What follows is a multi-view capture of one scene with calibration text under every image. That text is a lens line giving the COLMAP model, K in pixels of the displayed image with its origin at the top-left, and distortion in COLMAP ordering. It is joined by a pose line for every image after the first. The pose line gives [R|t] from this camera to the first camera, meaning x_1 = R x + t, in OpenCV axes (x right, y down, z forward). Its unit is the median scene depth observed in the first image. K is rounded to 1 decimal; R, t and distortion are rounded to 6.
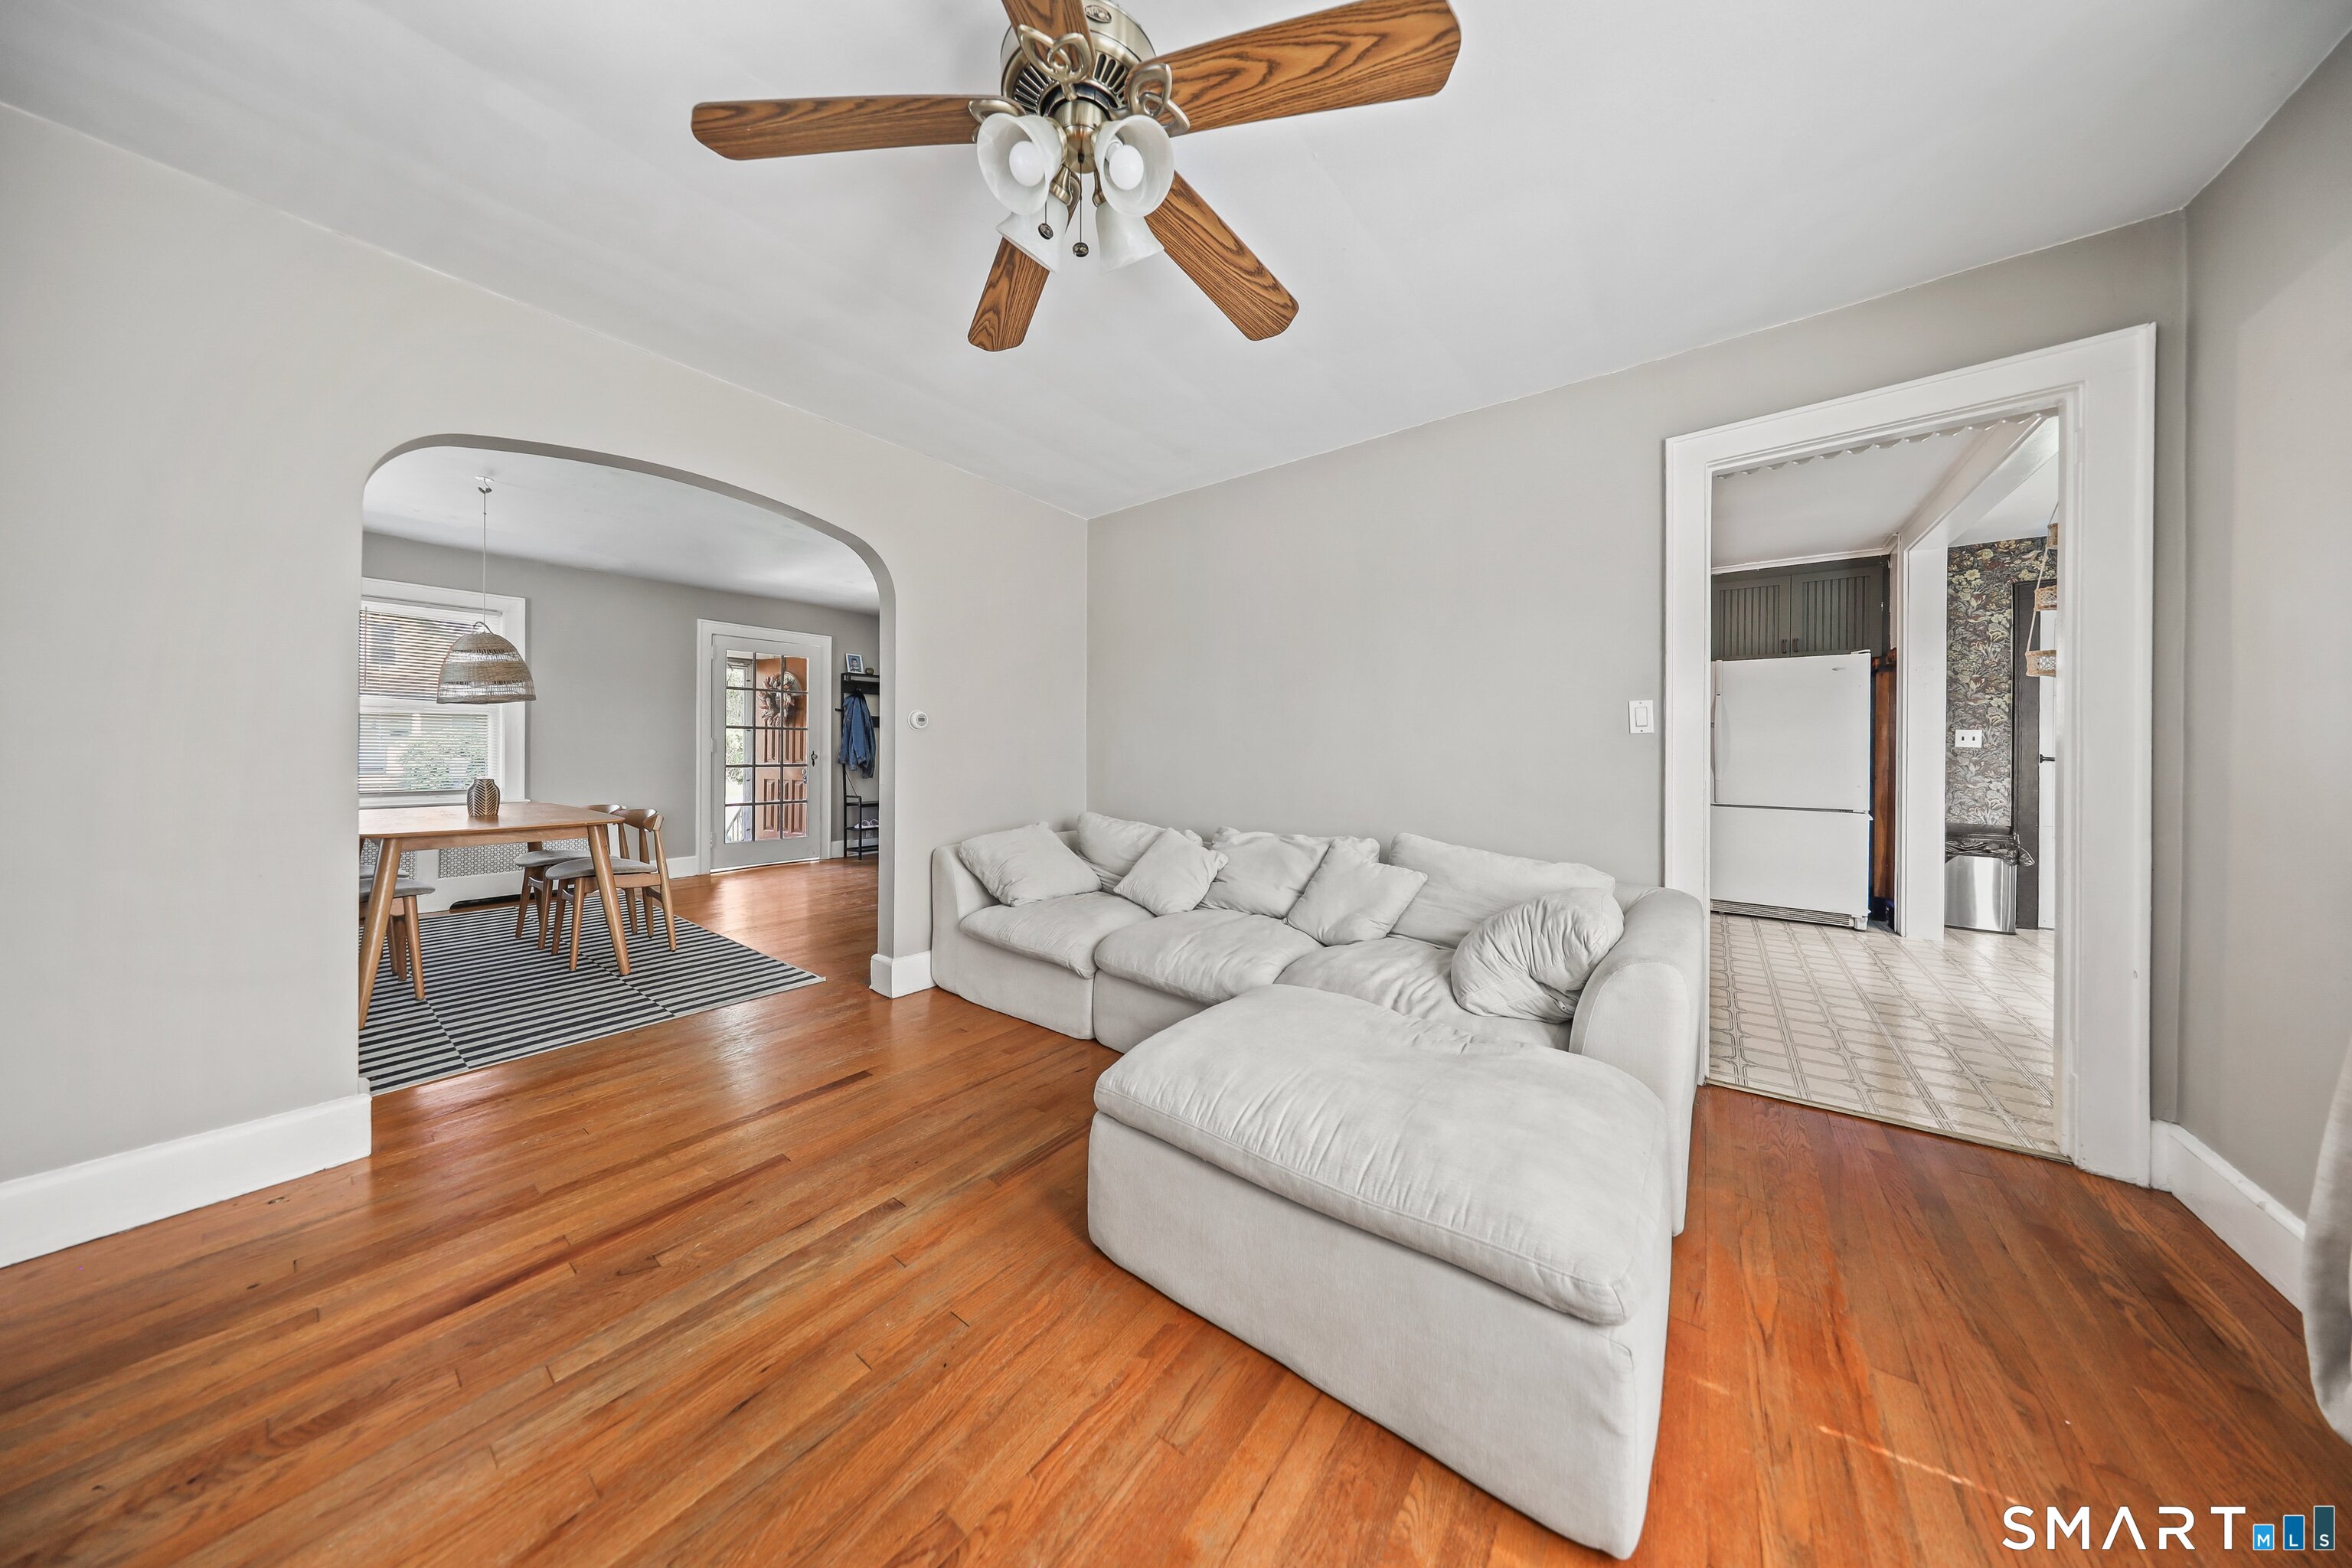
lens RADIAL K [[699.1, 0, 1169.7], [0, 699.1, 743.9], [0, 0, 1]] dist [-0.000126, 0.000025]
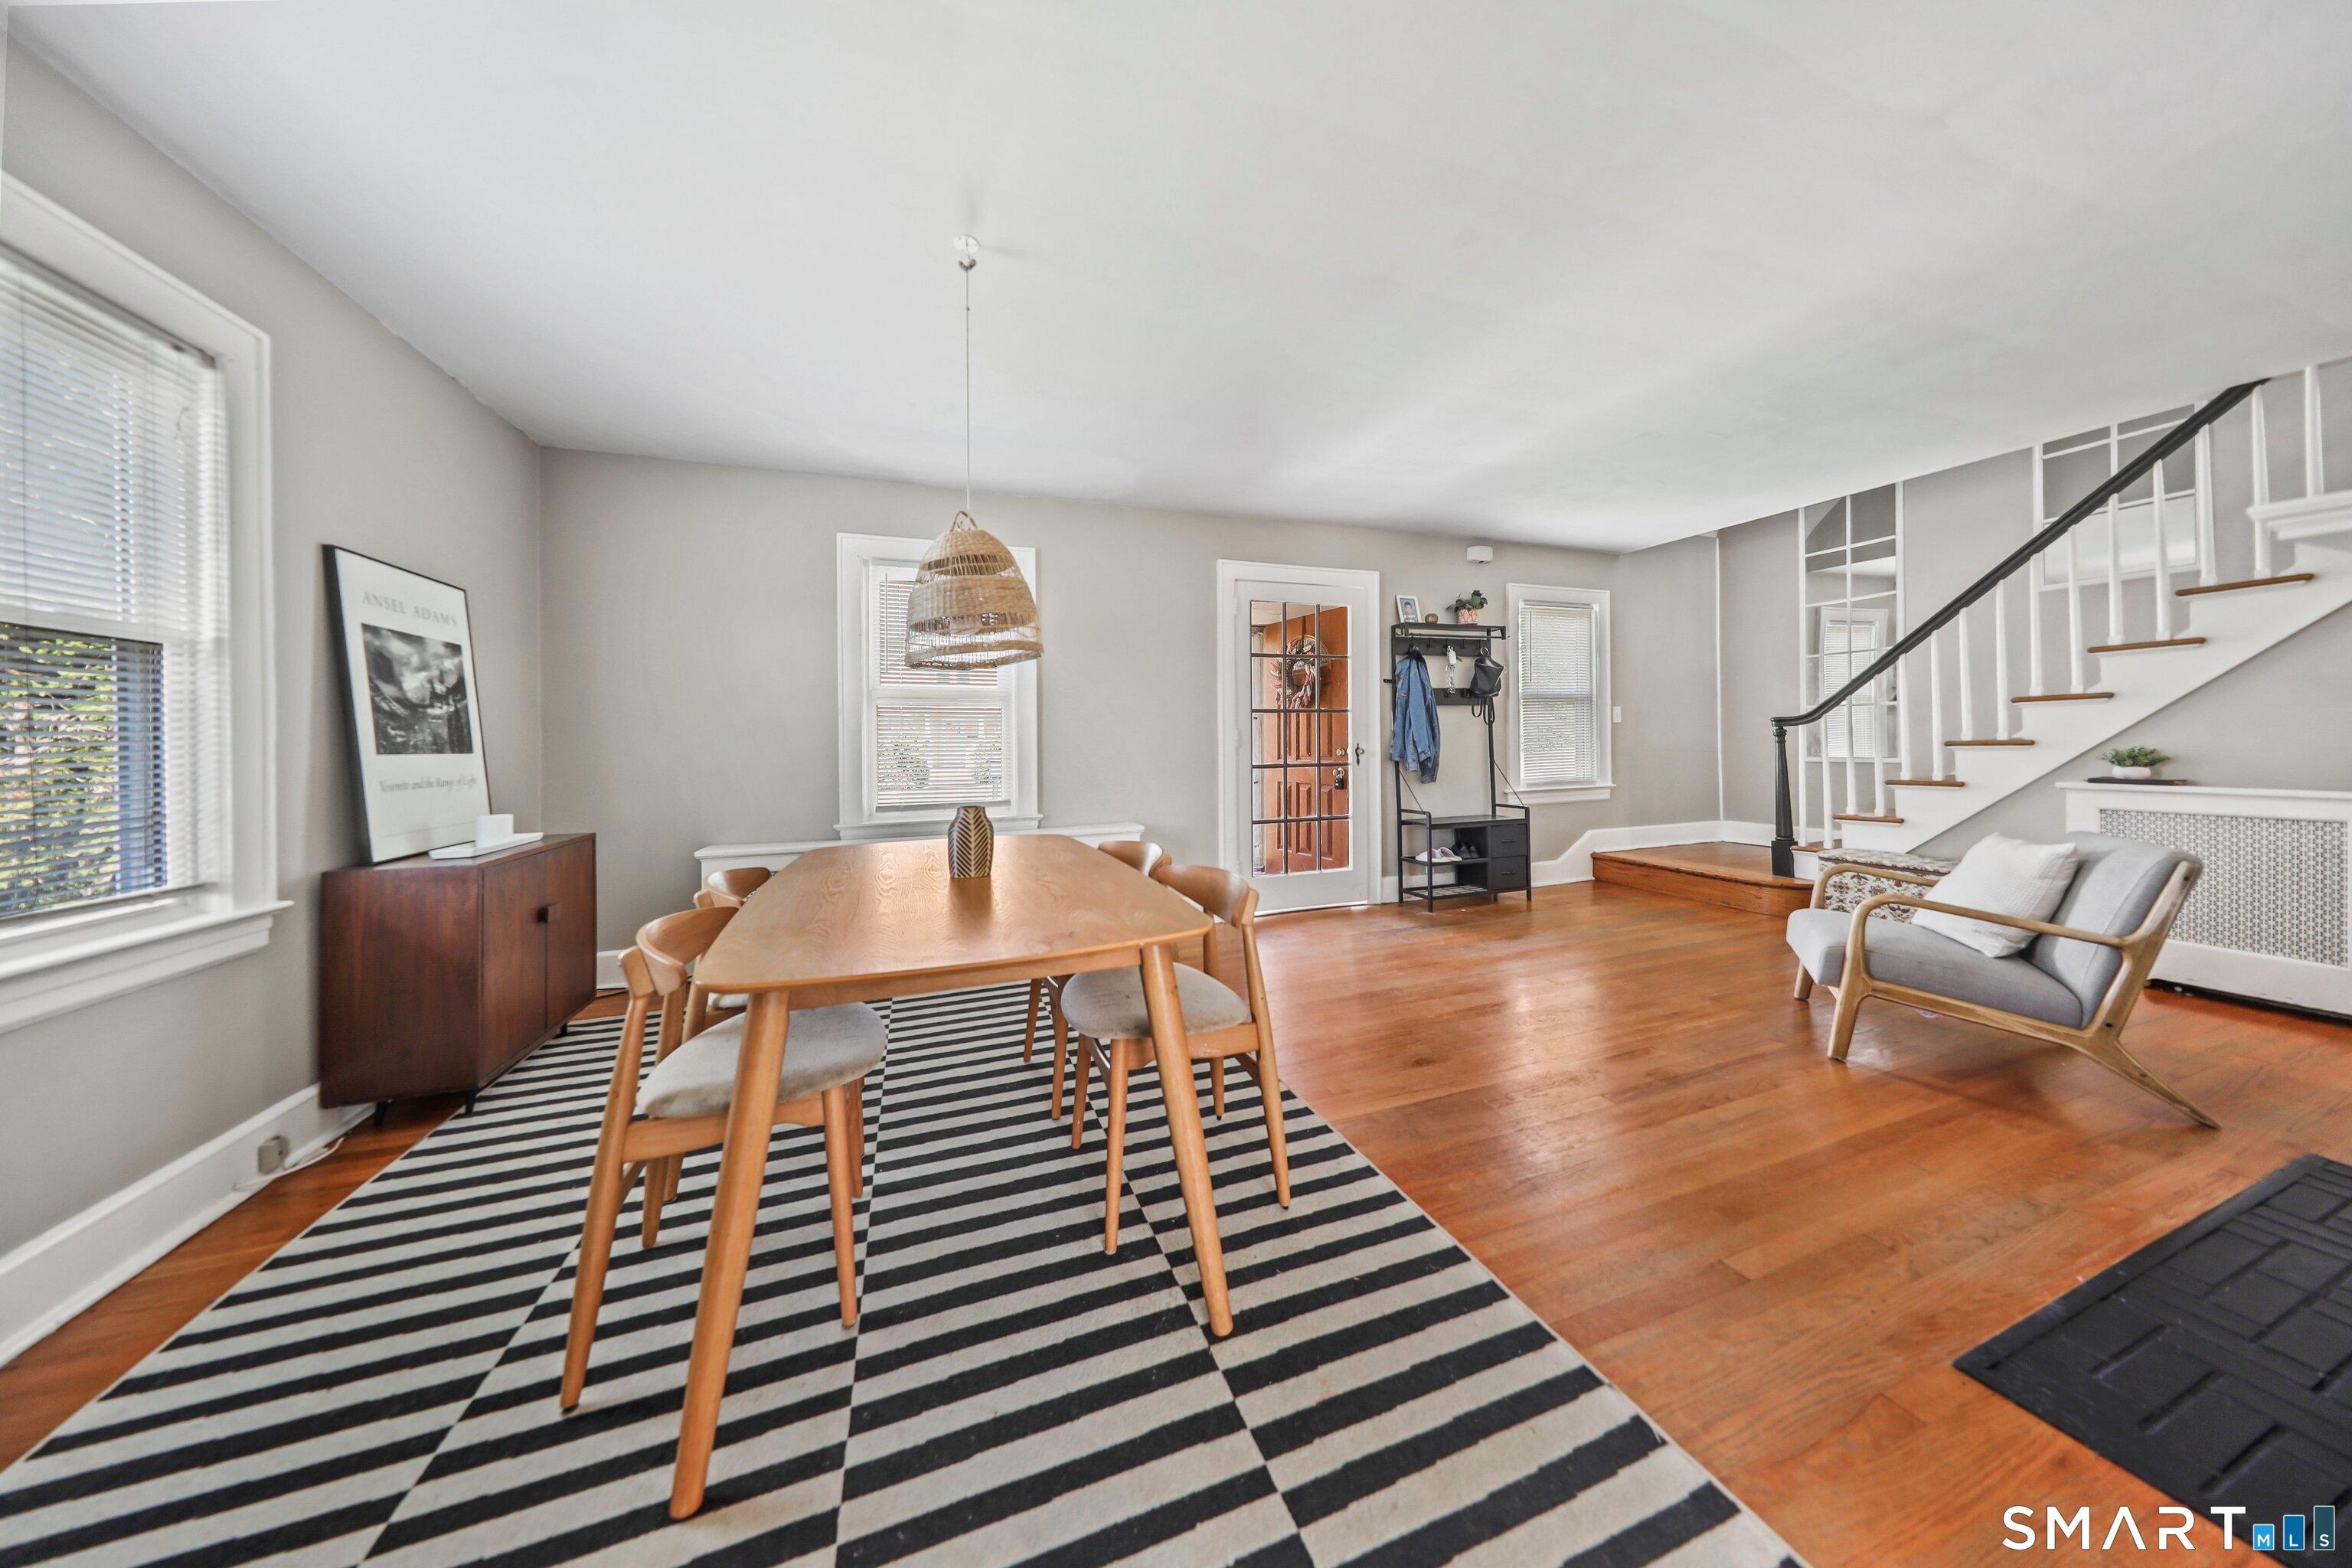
lens RADIAL K [[718.7, 0, 1179.4], [0, 718.7, 733.6], [0, 0, 1]] dist [0.000459, 0.000038]
pose [[0.847036, -0.022335, -0.531066, -0.282202], [0.021265, 0.999741, -0.008130, 0.002741], [0.531110, -0.004407, 0.847291, 0.314625]]
